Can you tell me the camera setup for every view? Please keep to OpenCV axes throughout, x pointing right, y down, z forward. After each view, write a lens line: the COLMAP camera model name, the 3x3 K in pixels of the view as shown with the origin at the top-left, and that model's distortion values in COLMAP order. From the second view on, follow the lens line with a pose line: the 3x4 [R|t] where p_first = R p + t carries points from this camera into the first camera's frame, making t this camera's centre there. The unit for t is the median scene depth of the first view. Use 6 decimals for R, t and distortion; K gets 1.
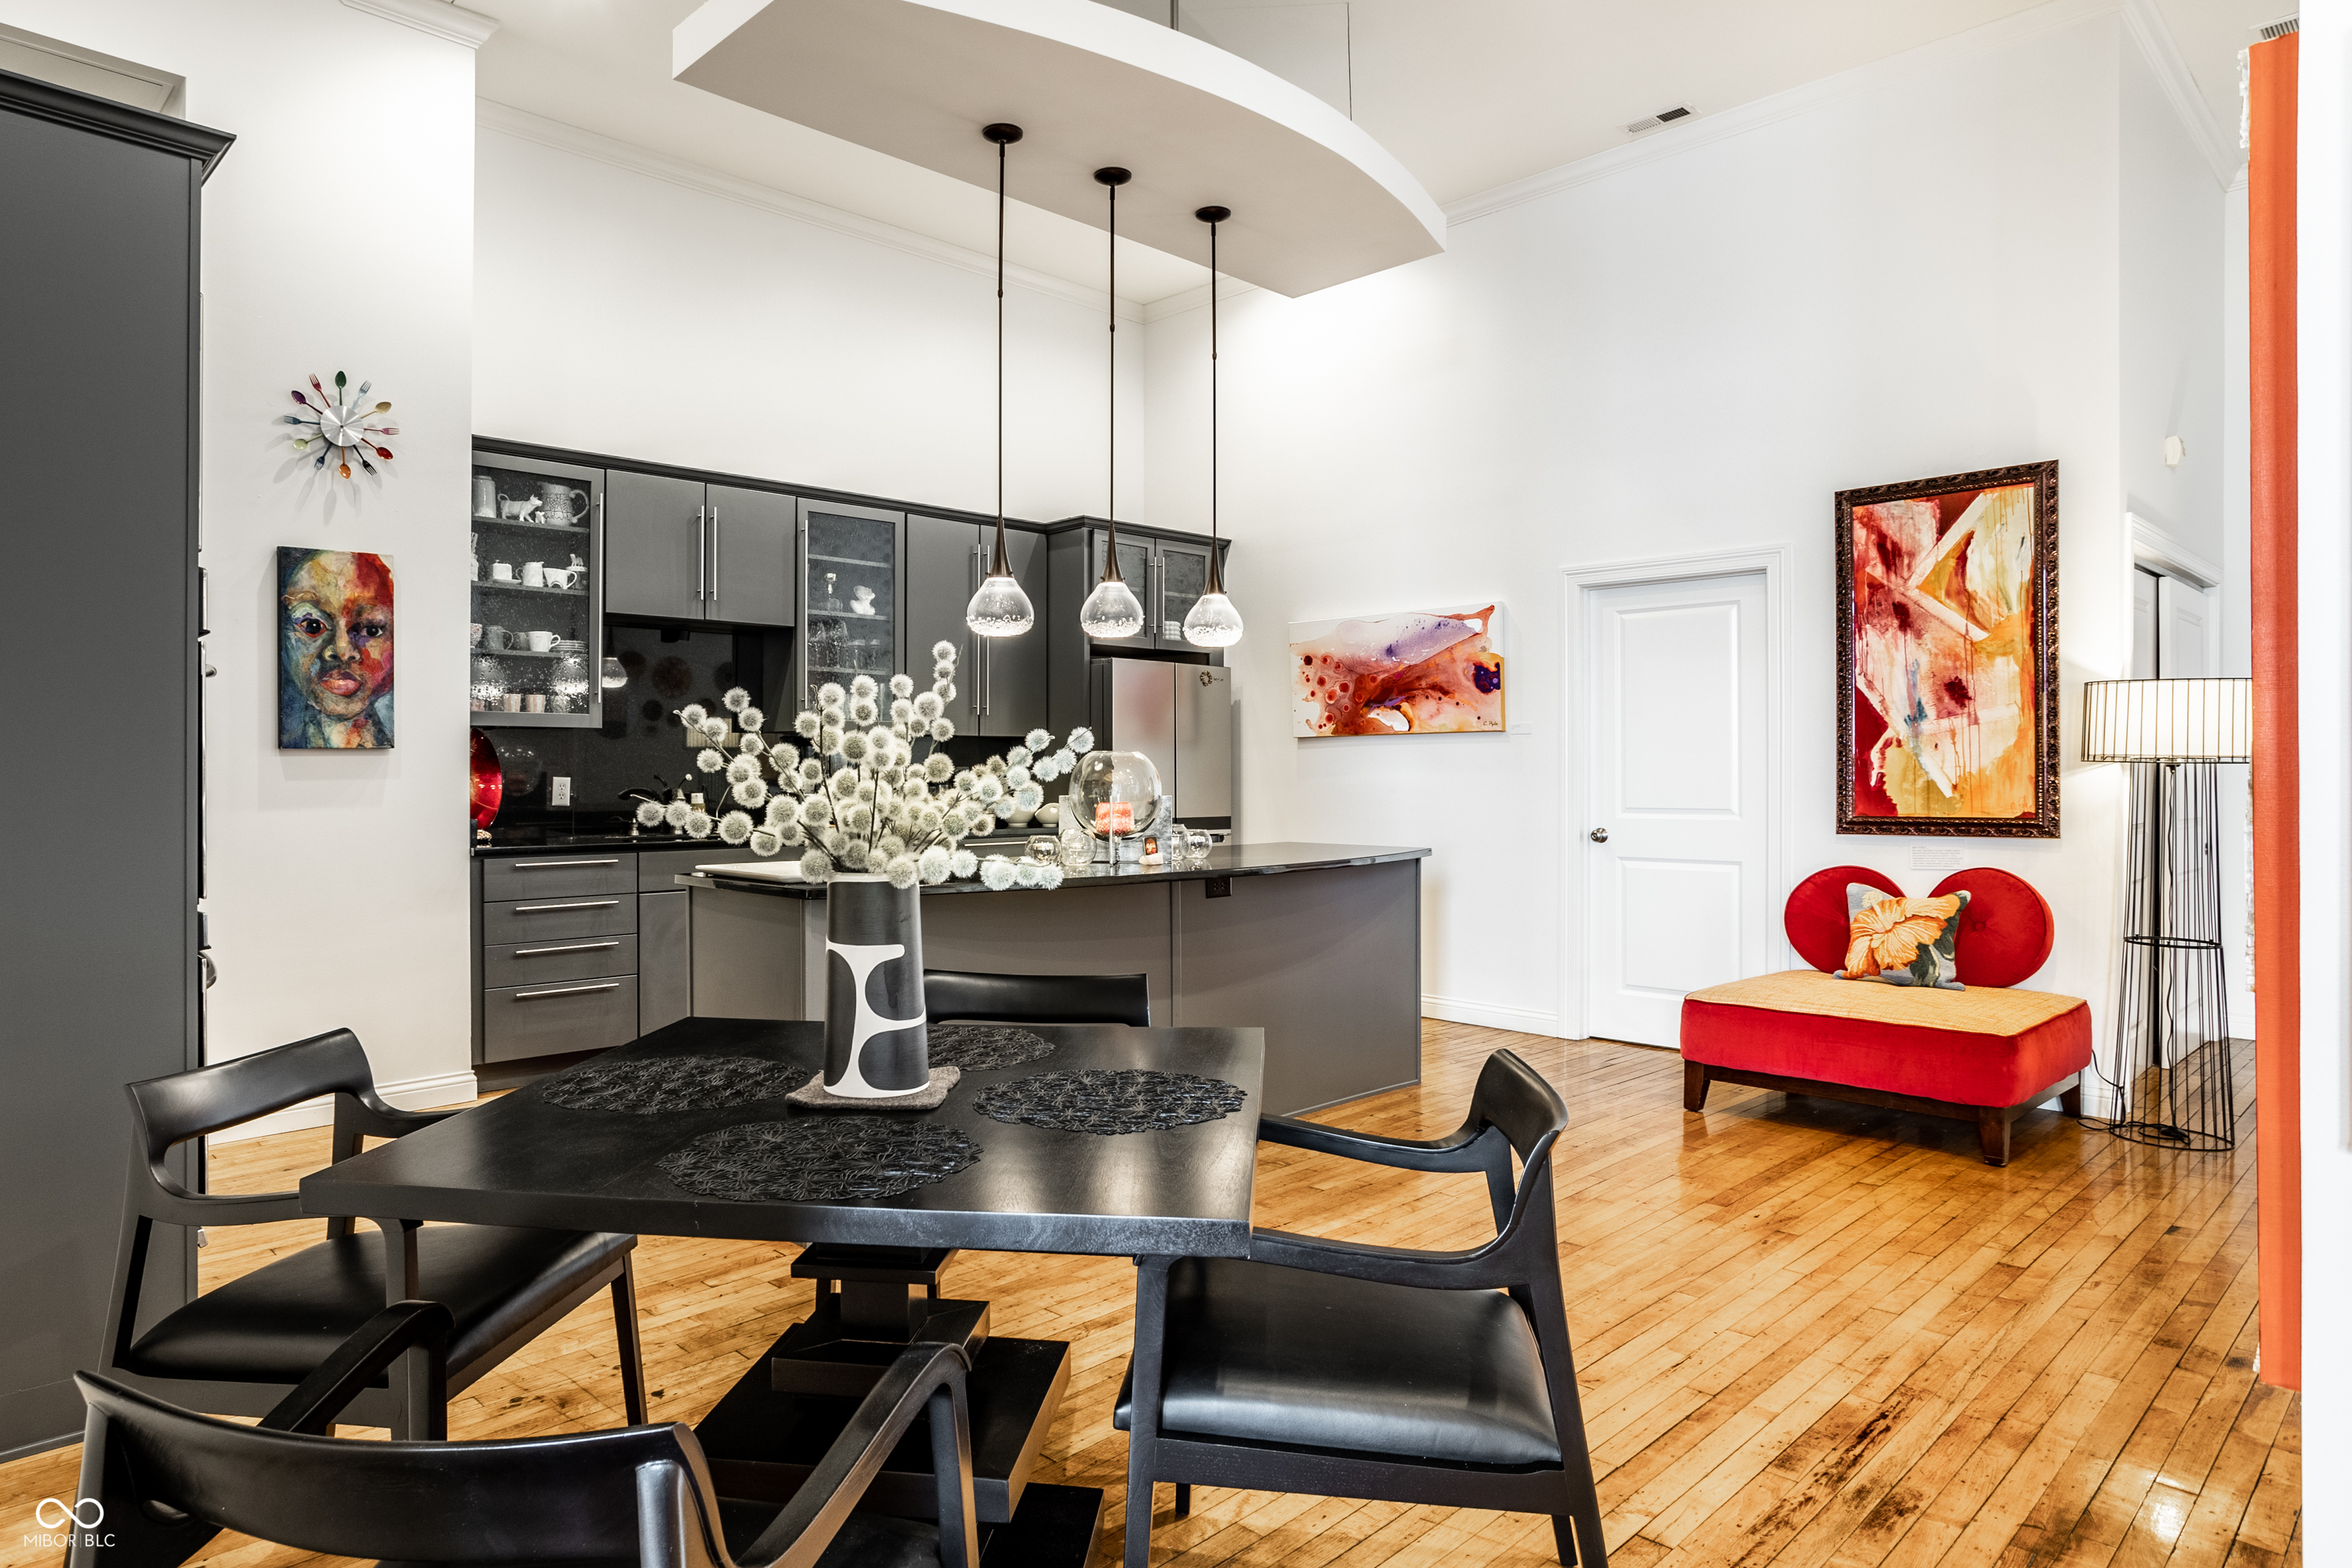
lens RADIAL K [[1415.1, 0, 1046.0], [0, 1415.1, 772.0], [0, 0, 1]] dist [-0.060695, 0.049479]
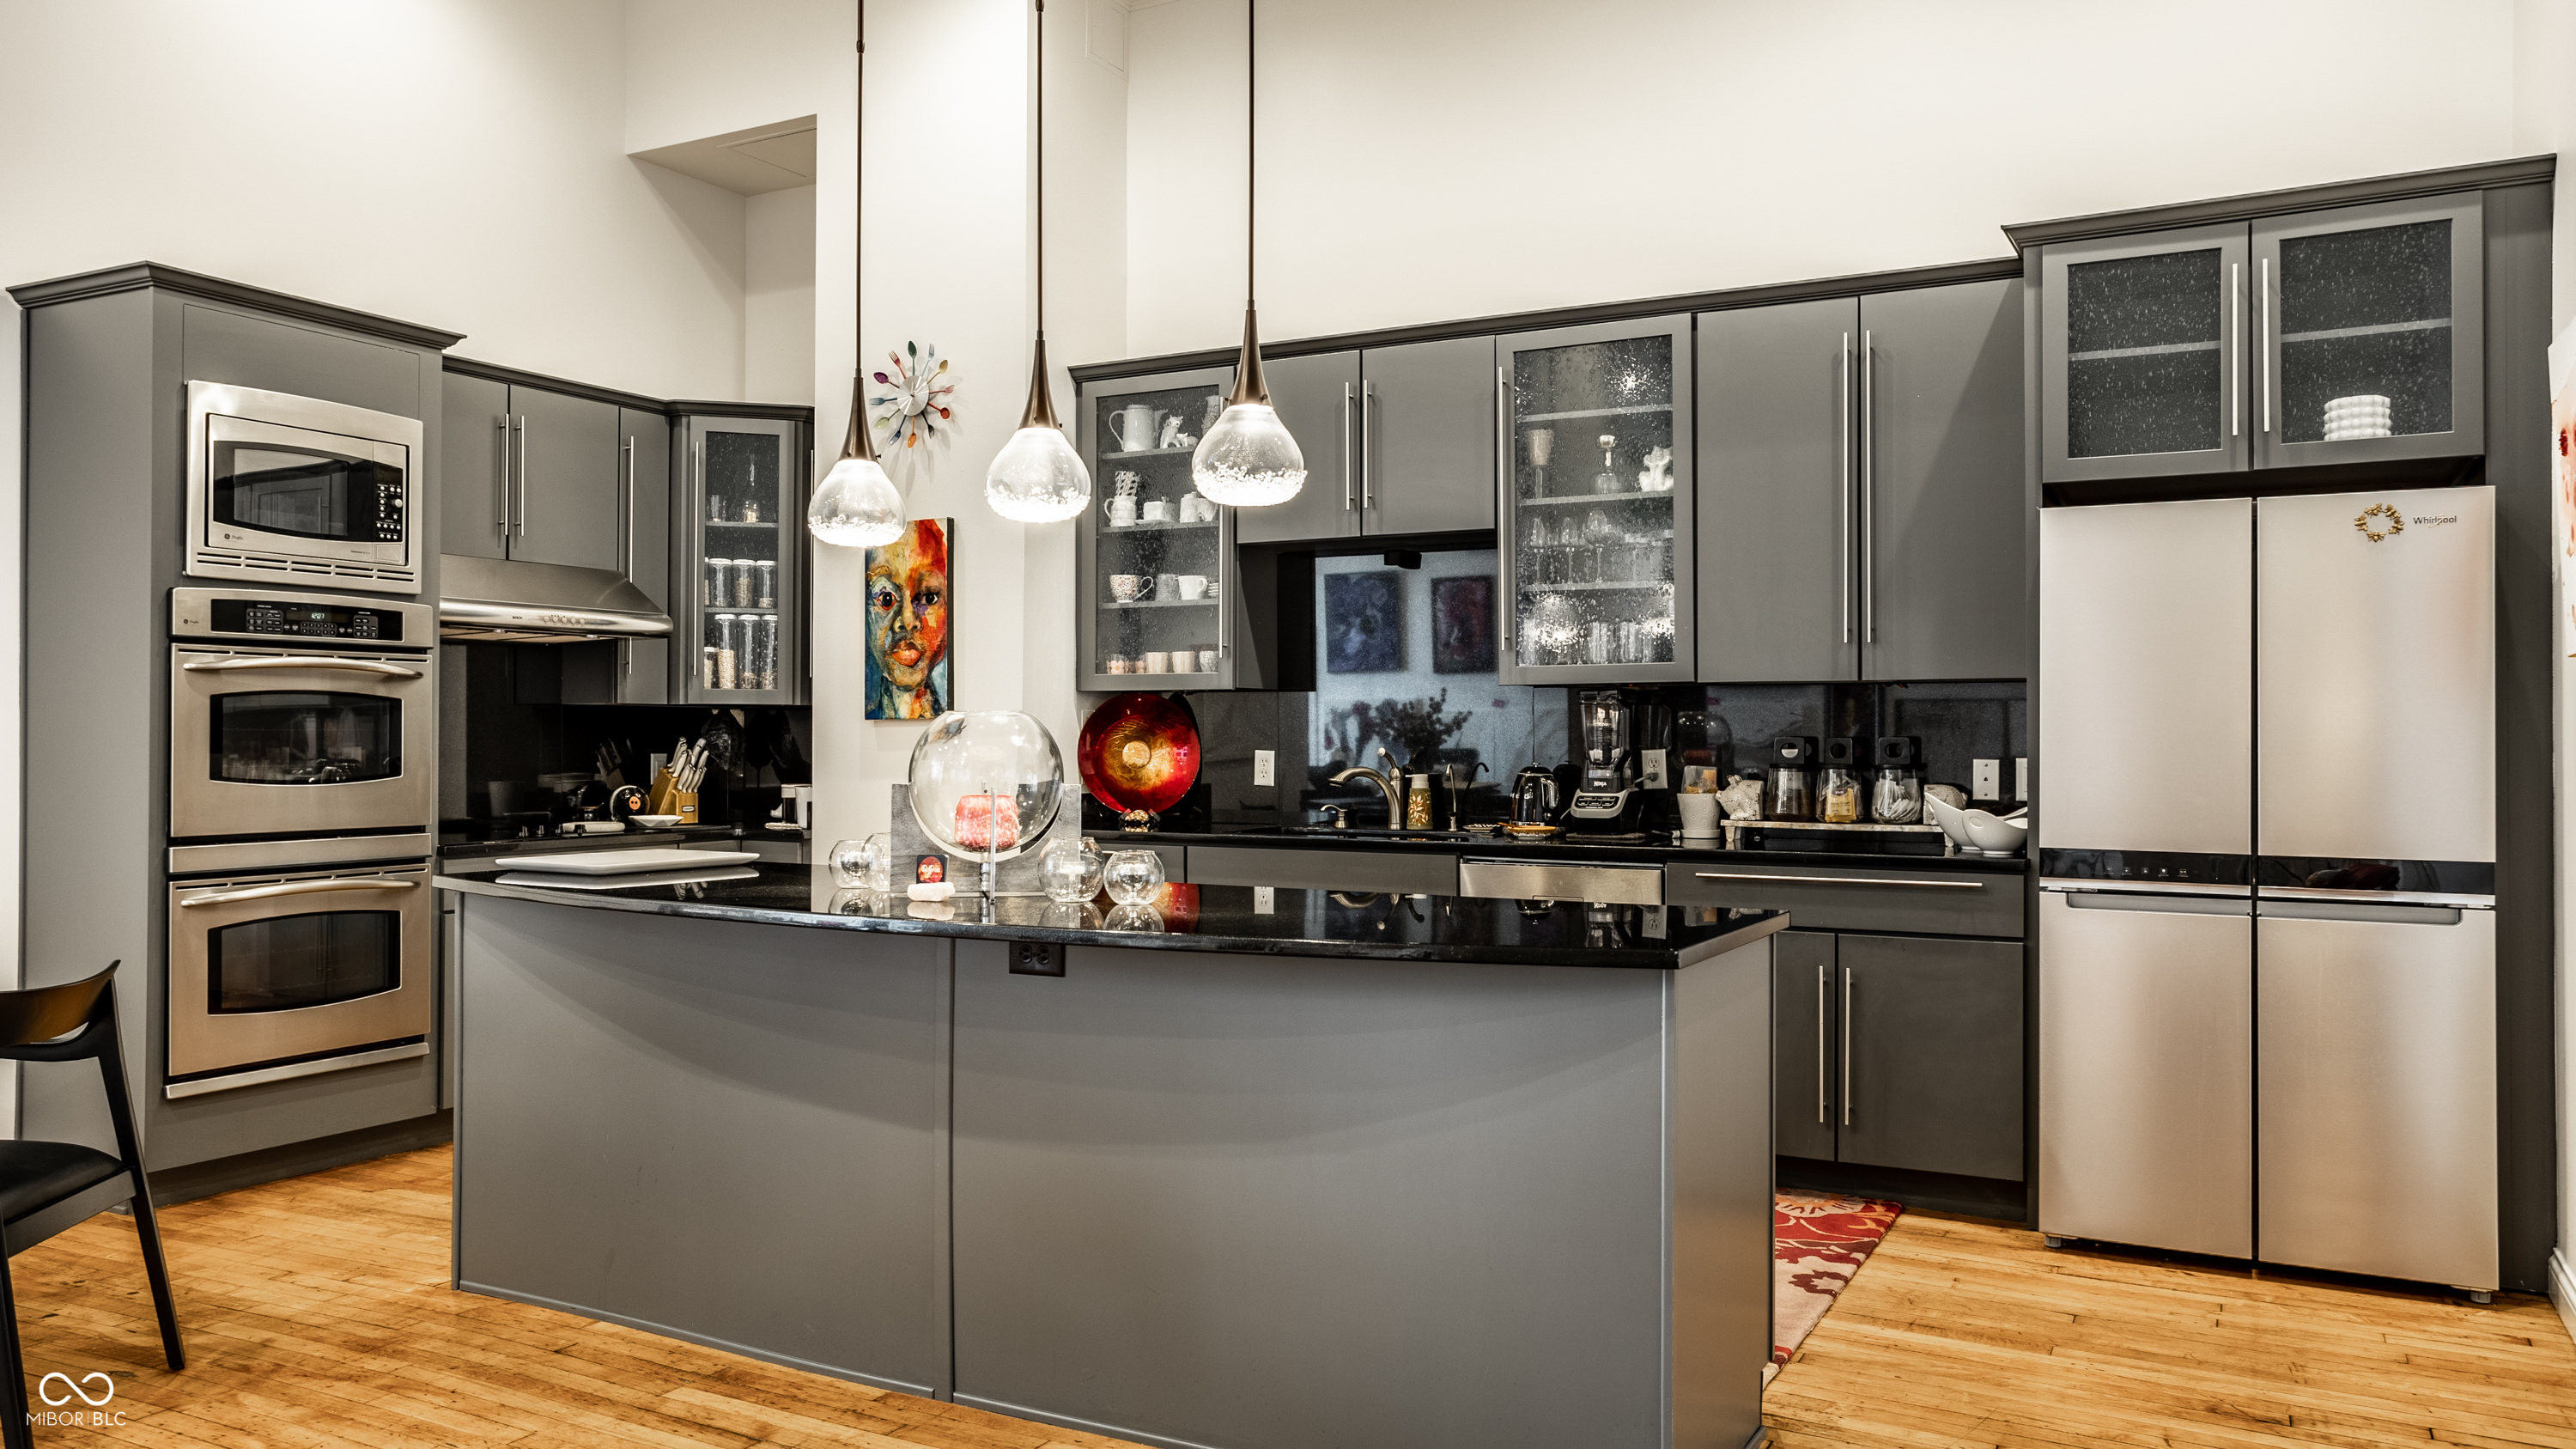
lens RADIAL K [[1777.5, 0, 1308.0], [0, 1777.5, 721.4], [0, 0, 1]] dist [-0.035342, 0.049457]
pose [[0.336012, -0.009786, -0.941807, 0.692558], [-0.003507, 0.999926, -0.011641, -0.001391], [0.941851, 0.007214, 0.335953, 0.747764]]
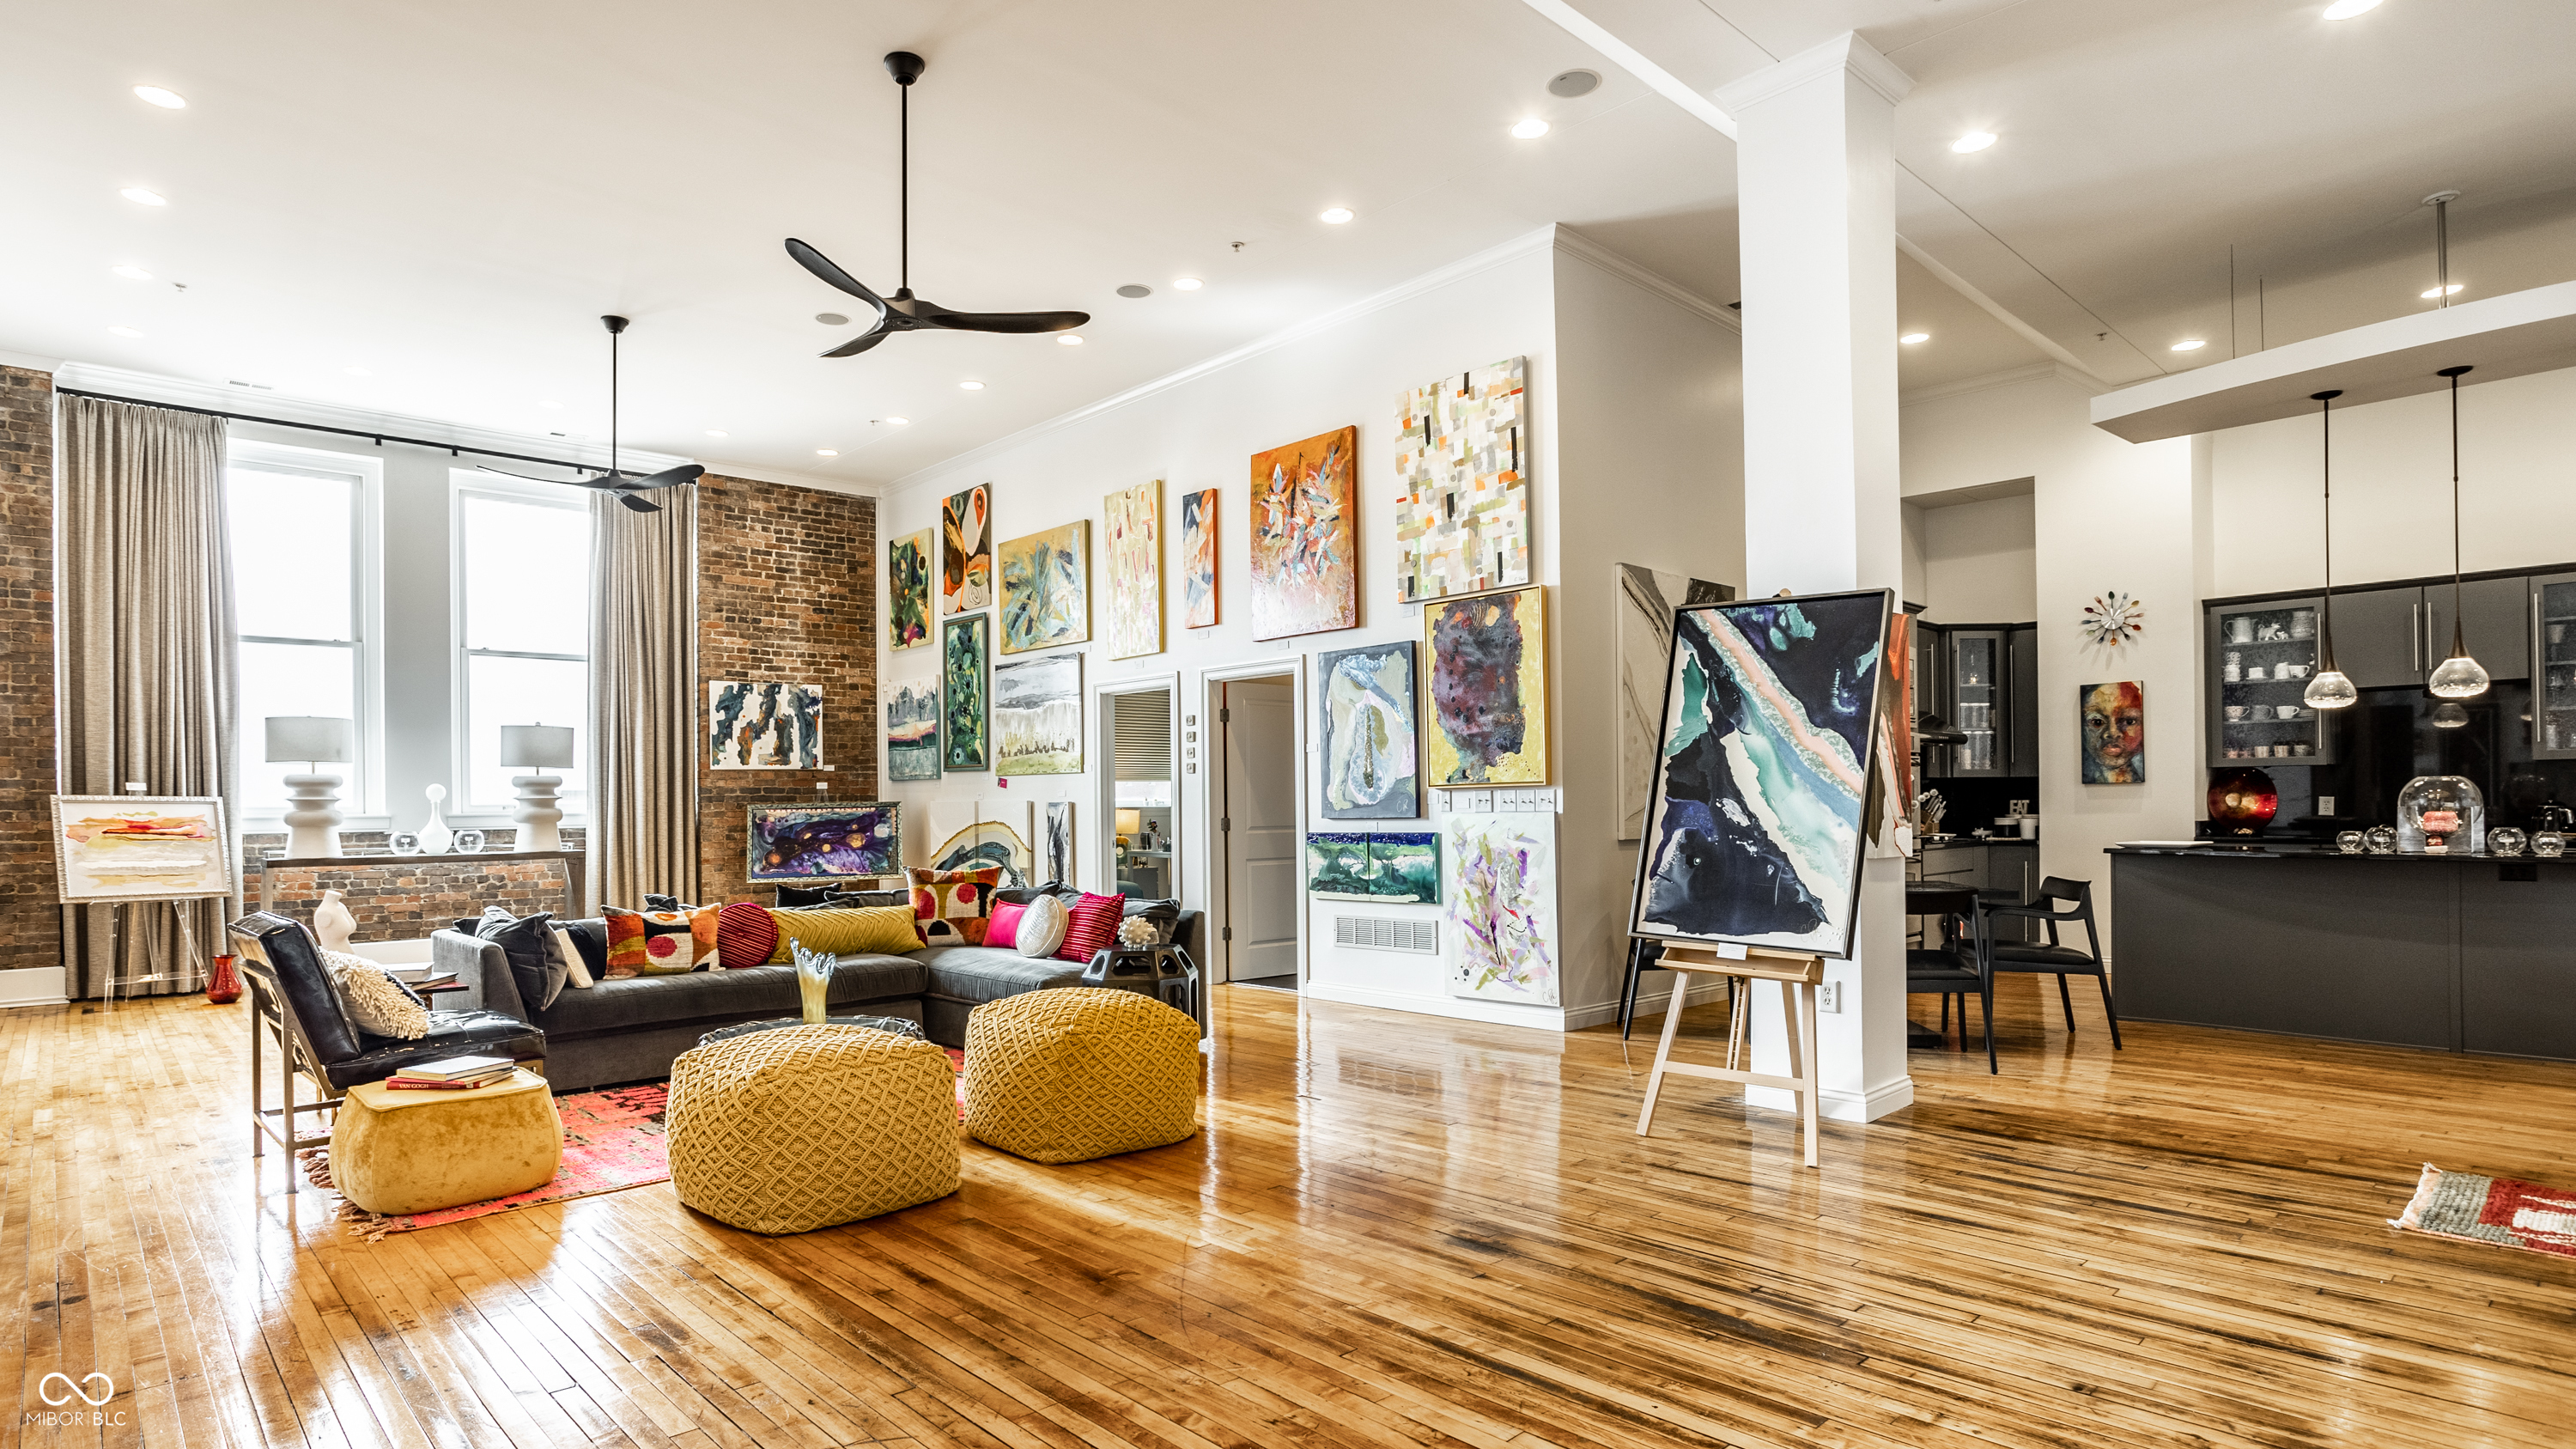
lens RADIAL K [[1347.1, 0, 1241.3], [0, 1347.1, 801.1], [0, 0, 1]] dist [-0.058576, 0.039080]
pose [[-0.002343, -0.004671, -0.999986, 1.206246], [0.006161, 0.999970, -0.004686, 0.008553], [0.999978, -0.006172, -0.002314, -0.199174]]
